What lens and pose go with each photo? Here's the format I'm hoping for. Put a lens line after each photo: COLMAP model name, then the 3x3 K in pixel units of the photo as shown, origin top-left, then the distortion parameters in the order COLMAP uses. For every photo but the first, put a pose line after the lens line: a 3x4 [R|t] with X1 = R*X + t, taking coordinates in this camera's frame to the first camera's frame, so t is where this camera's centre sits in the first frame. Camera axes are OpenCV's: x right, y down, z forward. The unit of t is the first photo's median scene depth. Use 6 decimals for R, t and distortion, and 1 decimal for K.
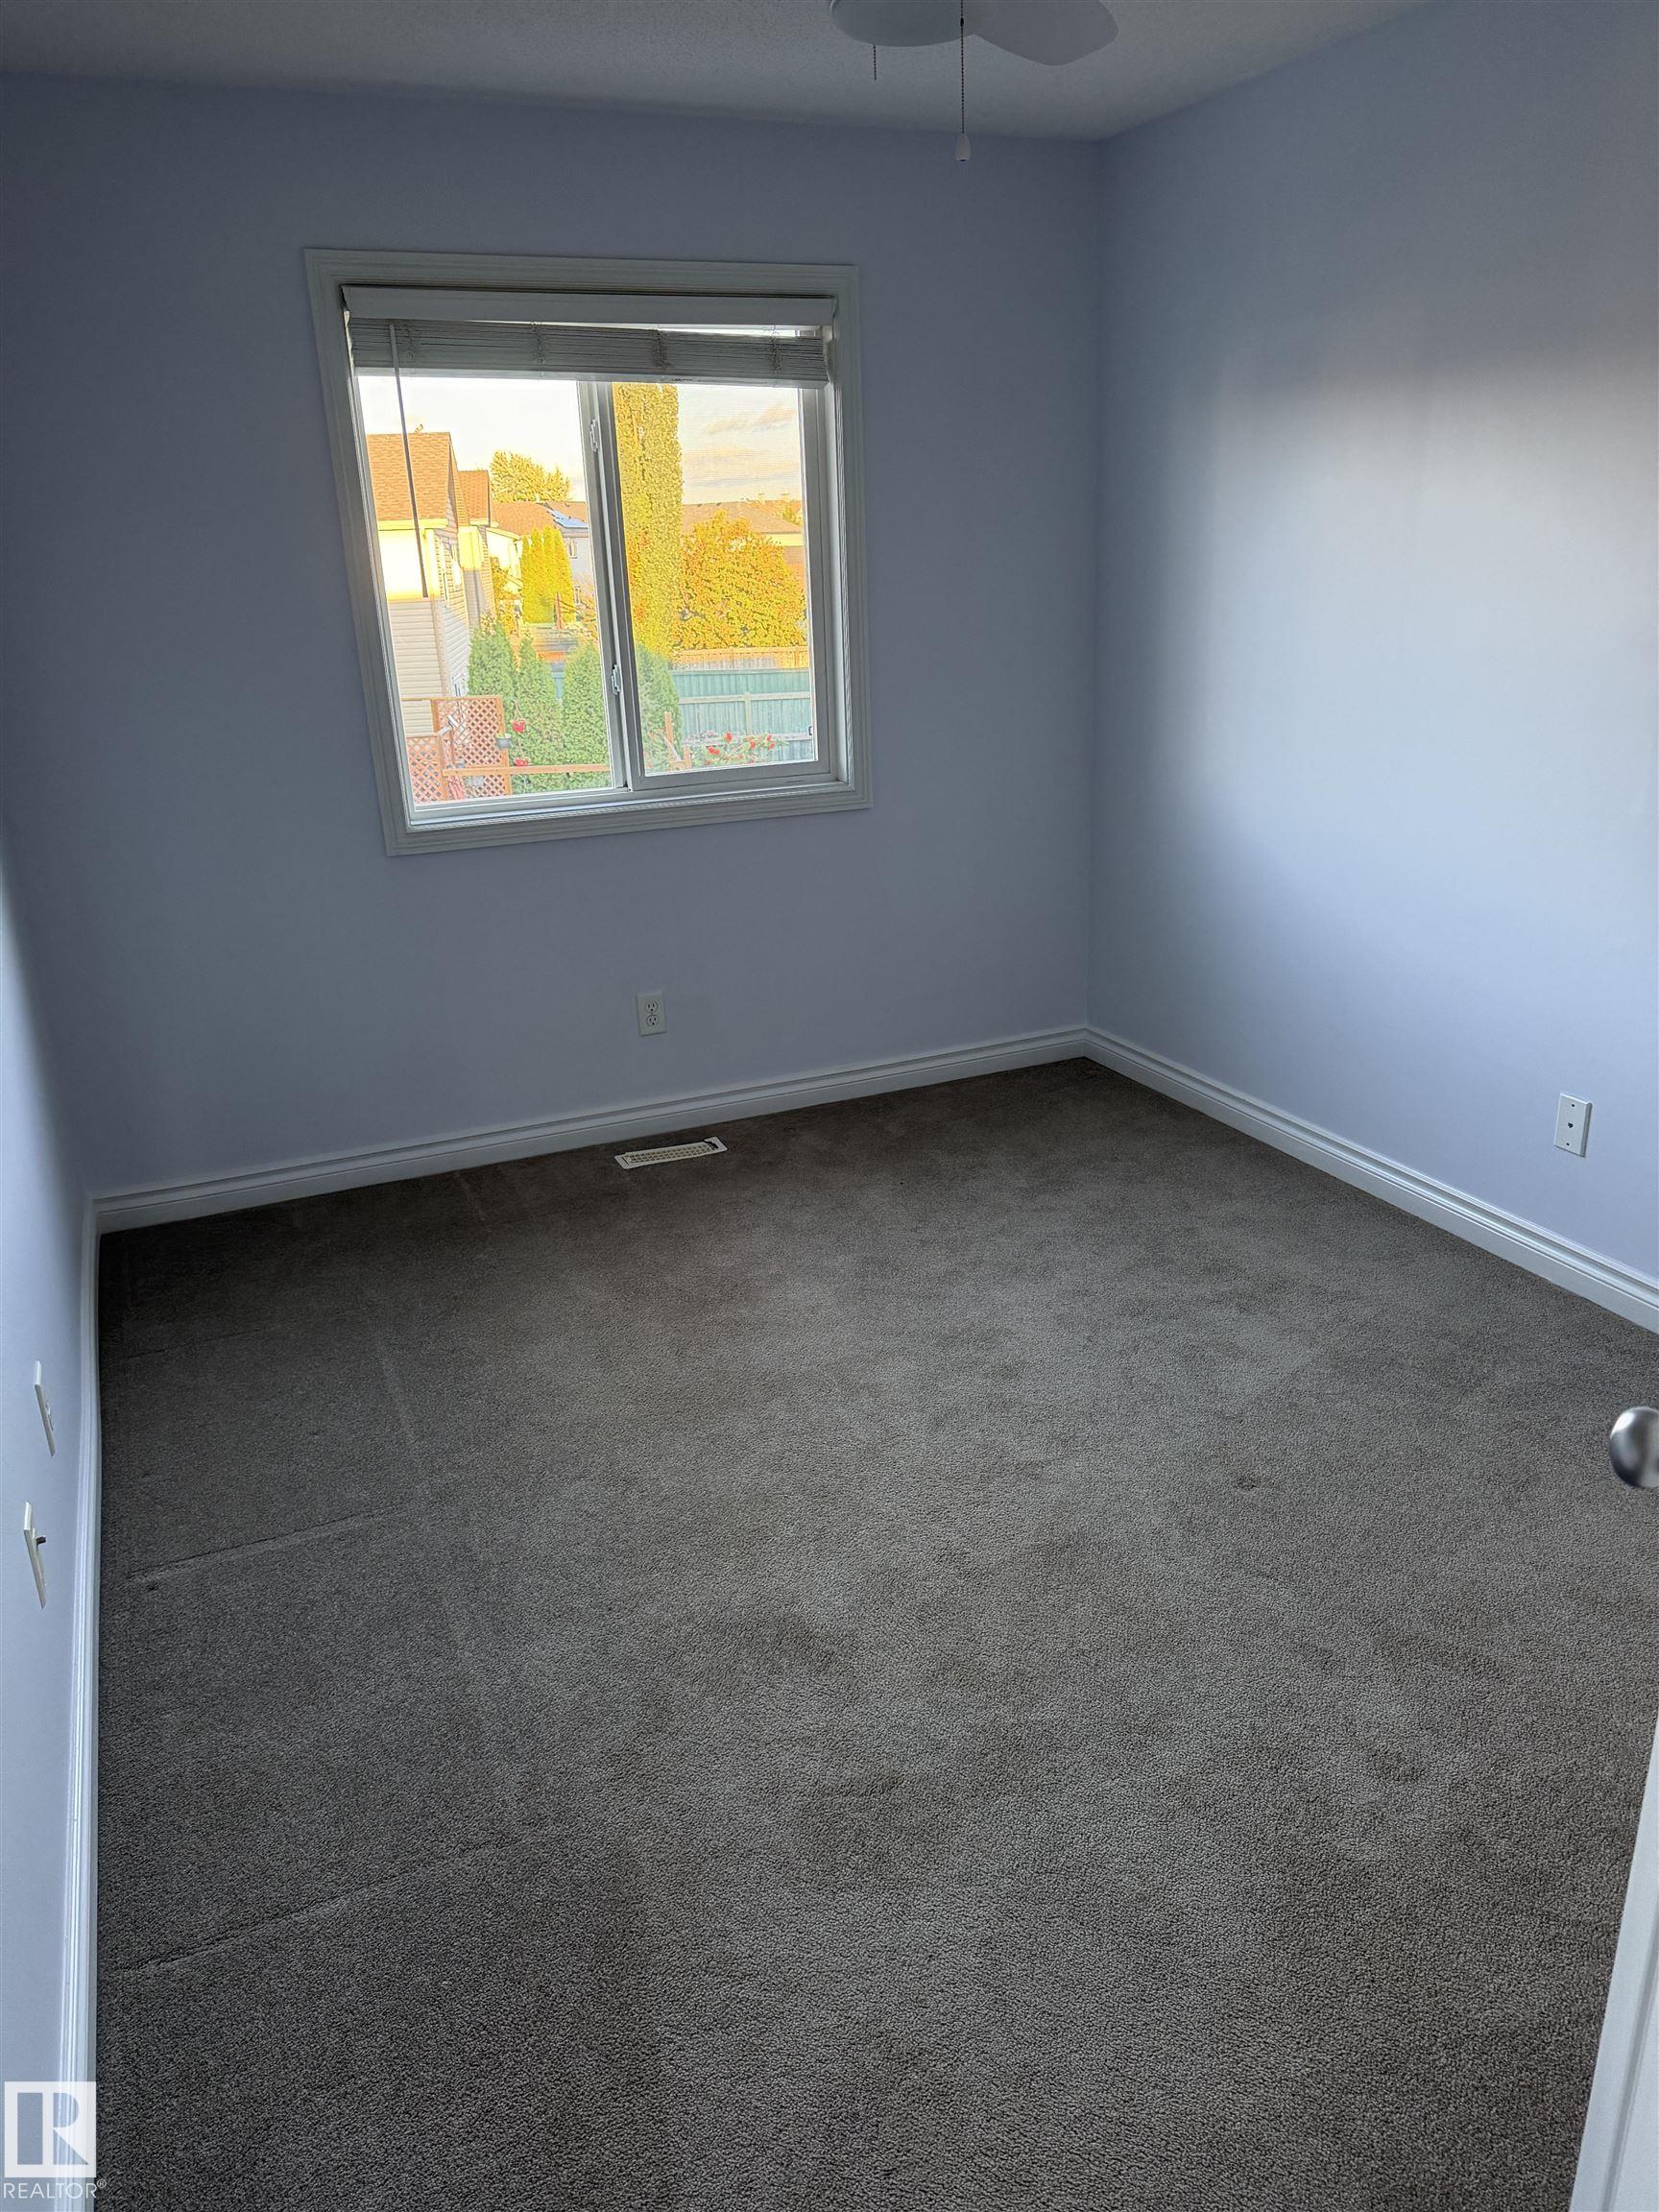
lens RADIAL K [[1565.8, 0, 829.5], [0, 1565.8, 1106.0], [0, 0, 1]] dist [0.004225, -0.003295]
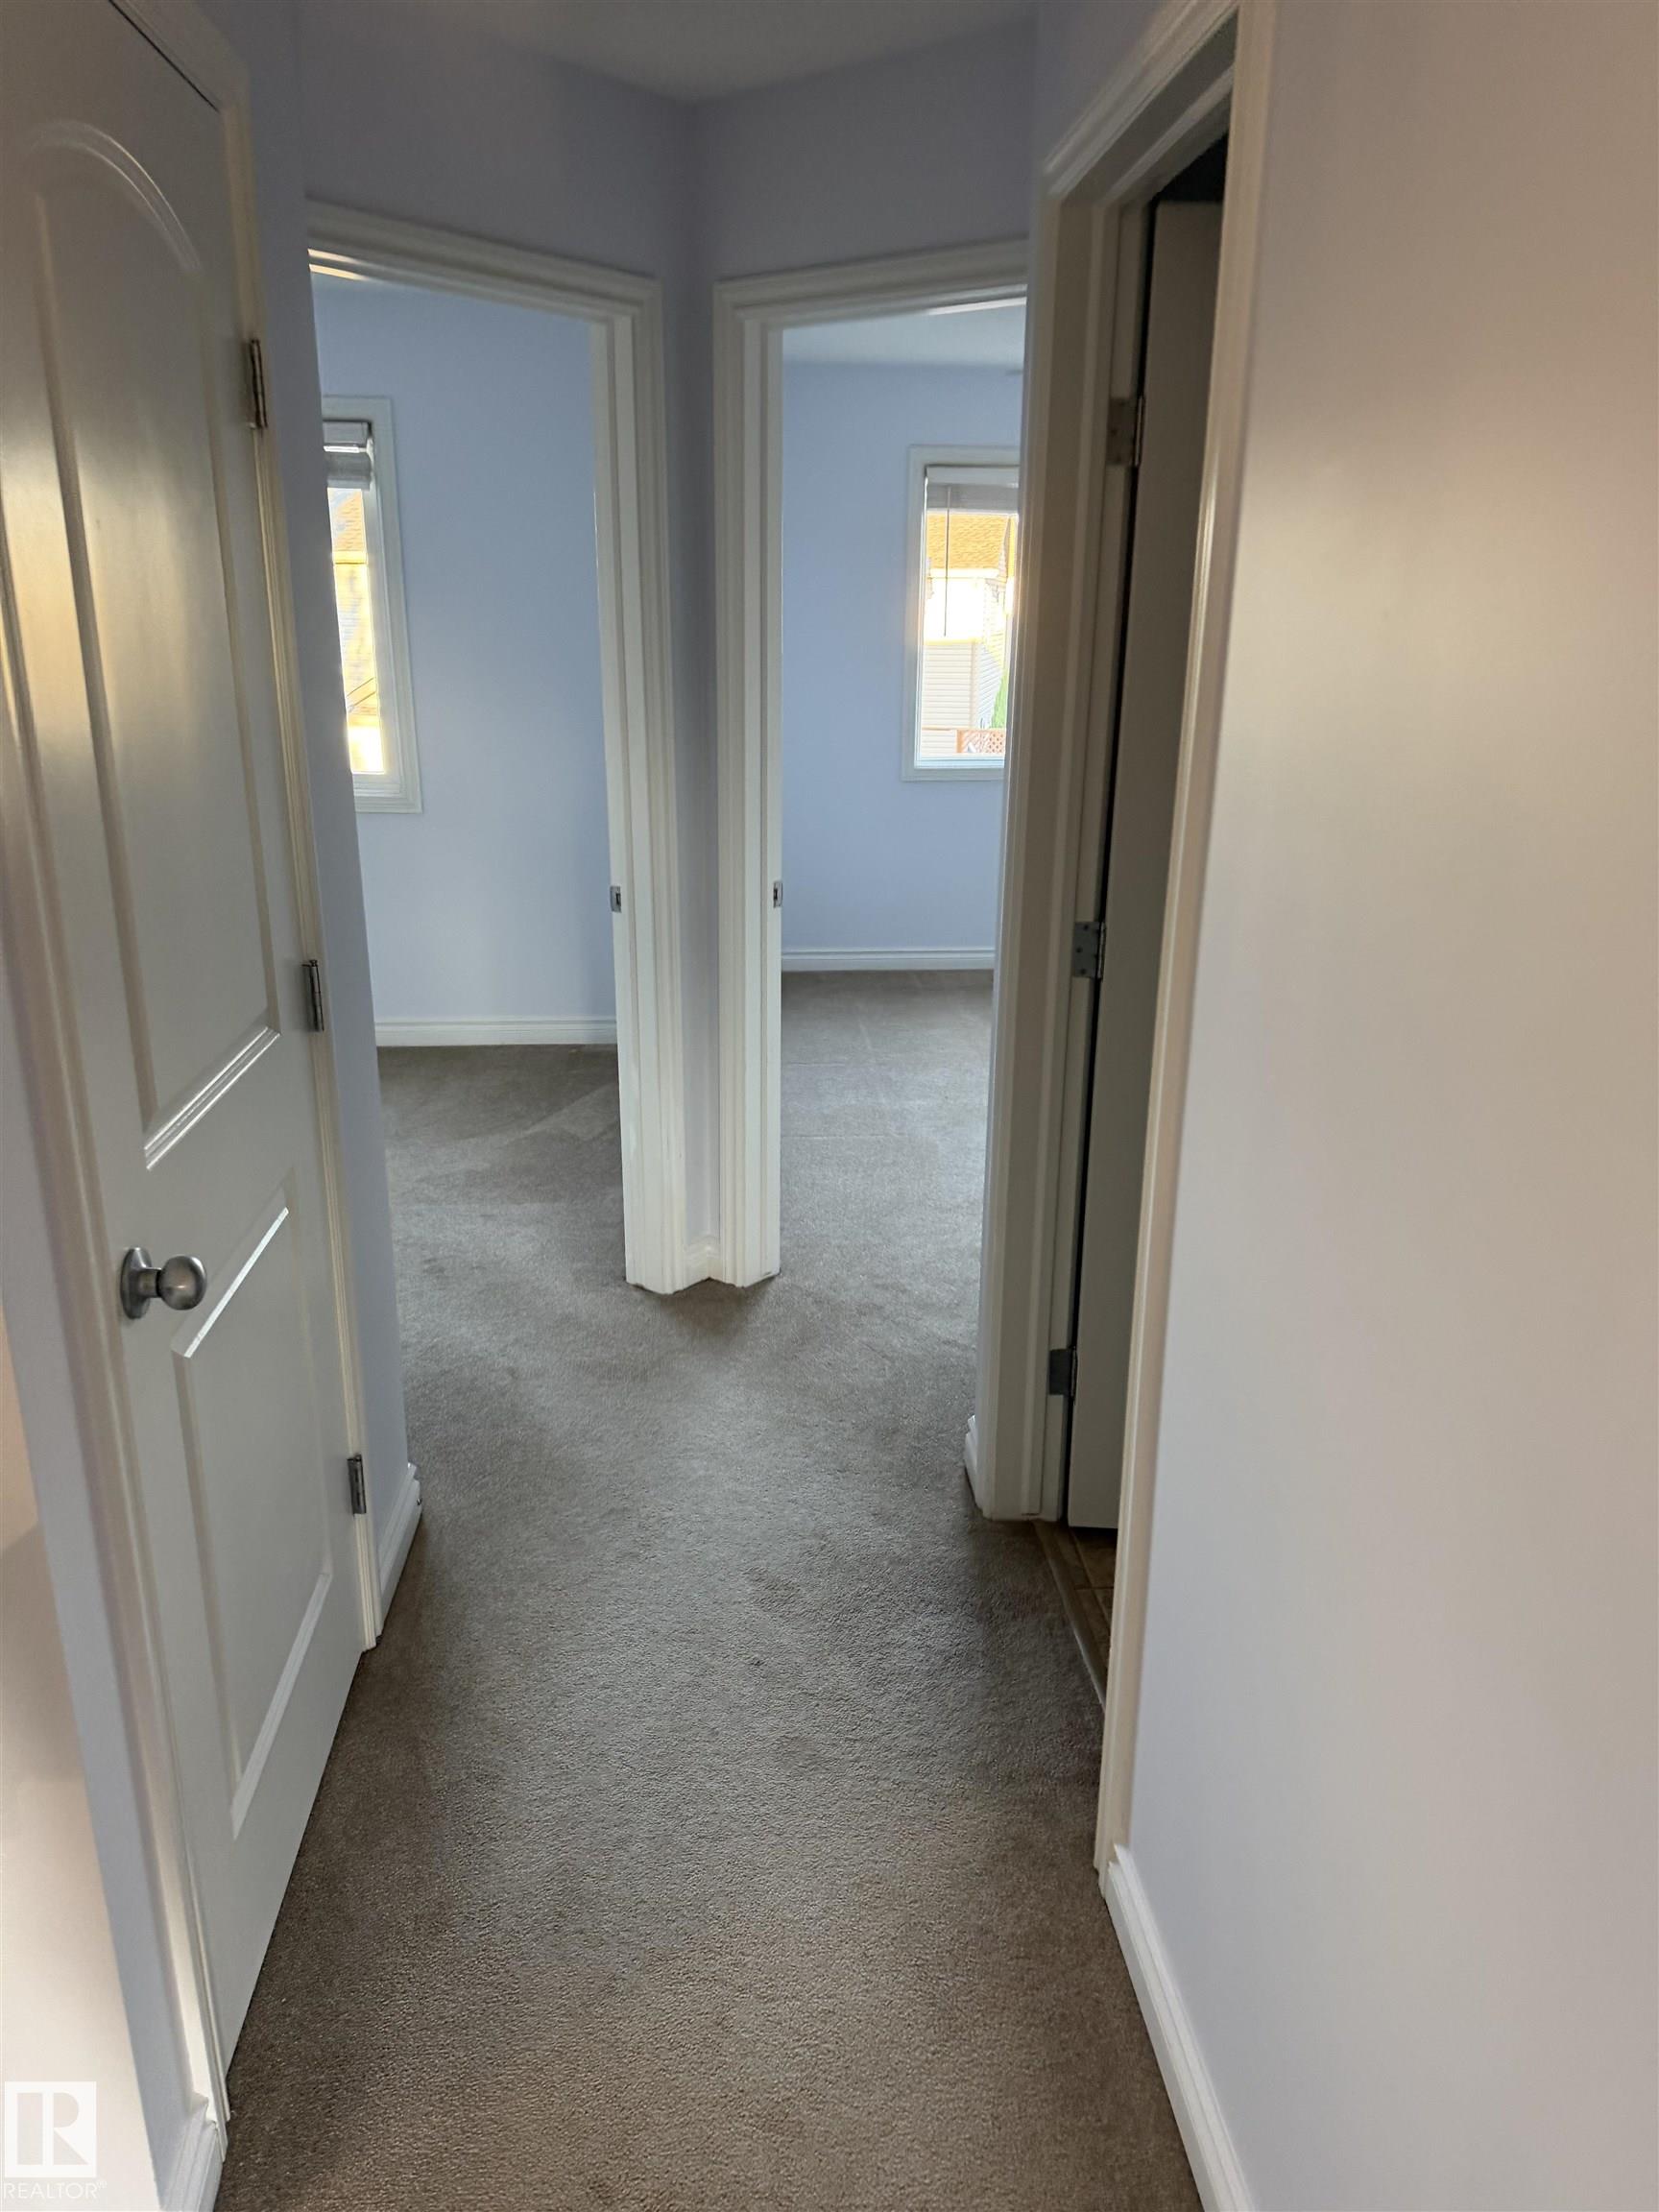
lens RADIAL K [[1565.8, 0, 829.5], [0, 1565.8, 1106.0], [0, 0, 1]] dist [0.004225, -0.003295]
pose [[0.945279, 0.144741, -0.292401, 0.205156], [-0.152927, 0.988224, -0.005207, 0.213116], [0.288204, 0.049638, 0.956282, -0.680242]]
